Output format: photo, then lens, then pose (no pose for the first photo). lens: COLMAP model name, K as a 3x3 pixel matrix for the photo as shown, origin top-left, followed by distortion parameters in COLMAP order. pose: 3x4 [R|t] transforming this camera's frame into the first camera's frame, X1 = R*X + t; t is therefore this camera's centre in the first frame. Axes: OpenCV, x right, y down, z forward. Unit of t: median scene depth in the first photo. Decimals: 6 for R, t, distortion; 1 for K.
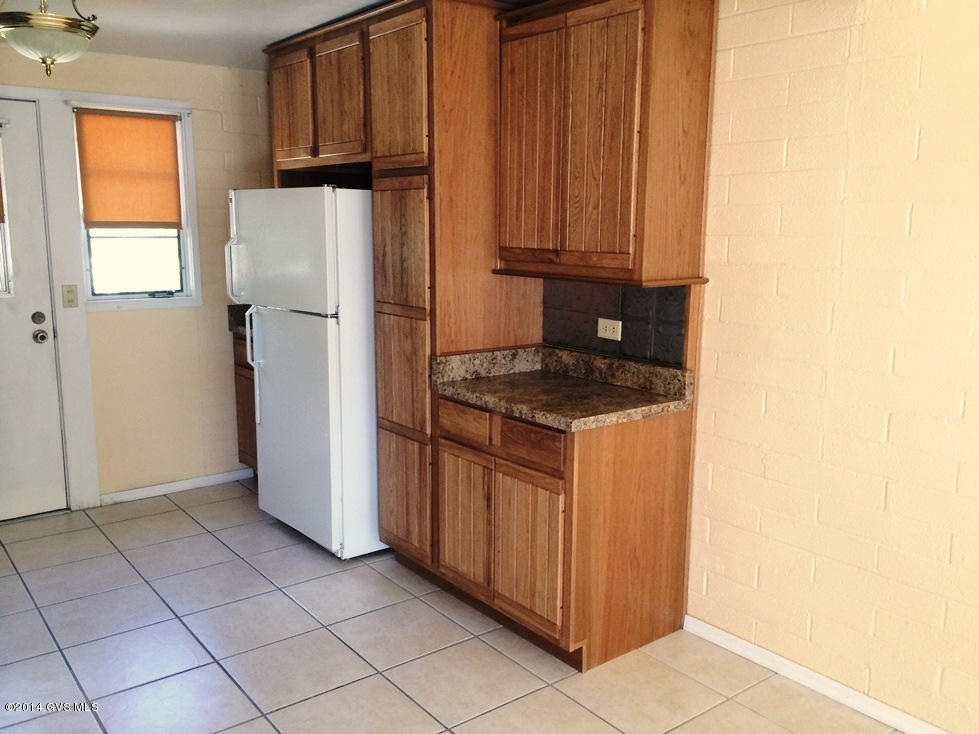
lens RADIAL K [[861.4, 0, 492.8], [0, 861.4, 365.8], [0, 0, 1]] dist [0.088992, -0.119789]
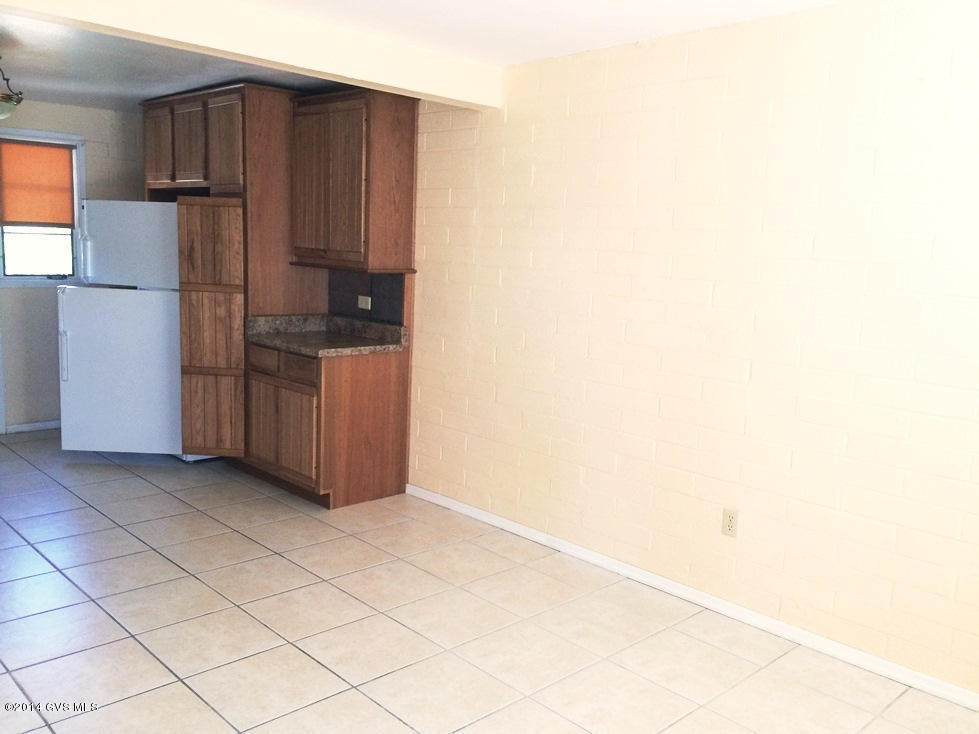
lens RADIAL K [[861.4, 0, 490.1], [0, 861.4, 366.0], [0, 0, 1]] dist [0.088992, -0.119789]
pose [[0.994376, 0.017475, 0.104452, 0.211170], [-0.015684, 0.999716, -0.017944, 0.101512], [-0.104736, 0.016205, 0.994368, -0.597395]]
